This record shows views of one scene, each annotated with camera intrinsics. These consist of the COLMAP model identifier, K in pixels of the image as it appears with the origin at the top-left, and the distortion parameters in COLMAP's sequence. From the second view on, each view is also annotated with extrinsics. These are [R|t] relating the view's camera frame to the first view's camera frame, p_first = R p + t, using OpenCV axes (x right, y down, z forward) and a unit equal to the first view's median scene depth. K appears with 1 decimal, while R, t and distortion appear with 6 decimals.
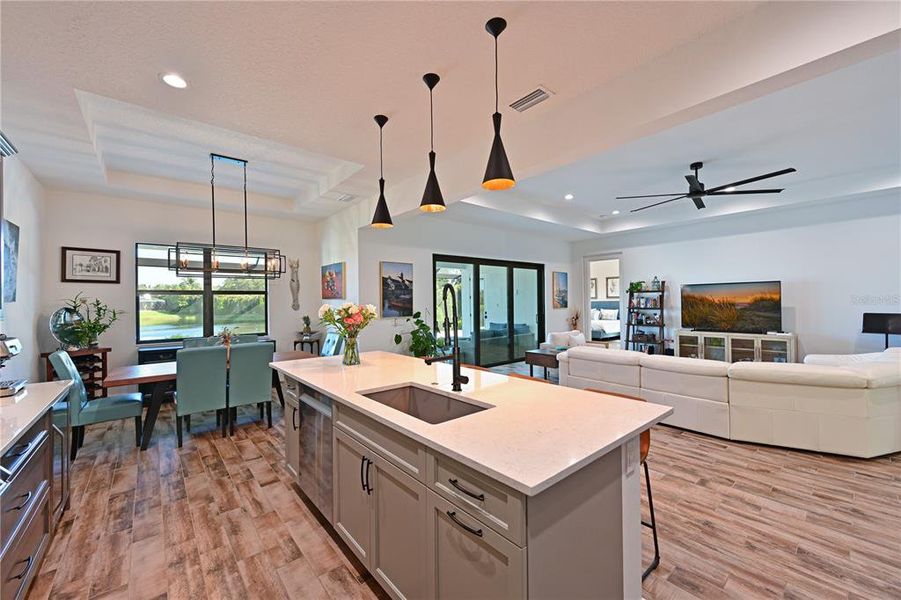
lens RADIAL K [[353.2, 0, 448.1], [0, 353.2, 300.5], [0, 0, 1]] dist [-0.000741, 0.000190]
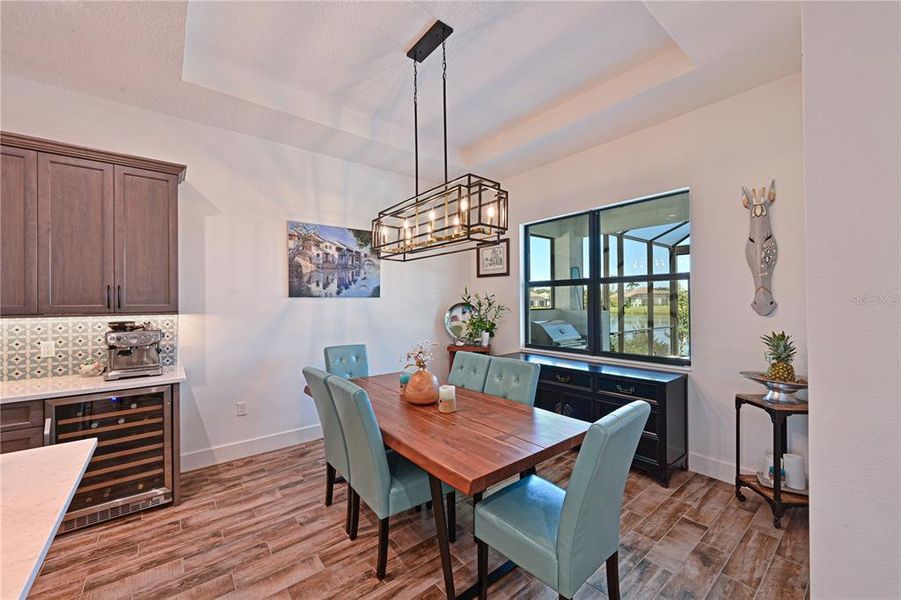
lens RADIAL K [[353.2, 0, 448.1], [0, 353.2, 300.5], [0, 0, 1]] dist [-0.000741, 0.000190]
pose [[-0.023389, 0.008211, -0.999693, -0.039603], [0.012232, 0.999894, 0.007927, 0.004045], [0.999652, -0.012043, -0.023487, 0.727007]]
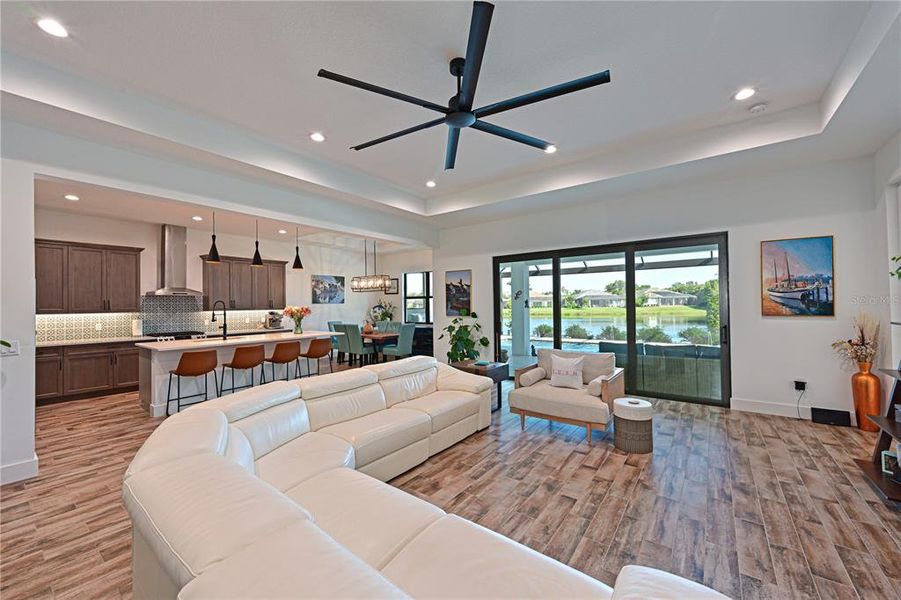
lens RADIAL K [[351.3, 0, 446.7], [0, 351.3, 300.3], [0, 0, 1]] dist [-0.002441, 0.000134]
pose [[0.220478, -0.000598, -0.975392, 0.997077], [0.013251, 0.999909, 0.002383, -0.010022], [0.975302, -0.013450, 0.220466, 0.686171]]
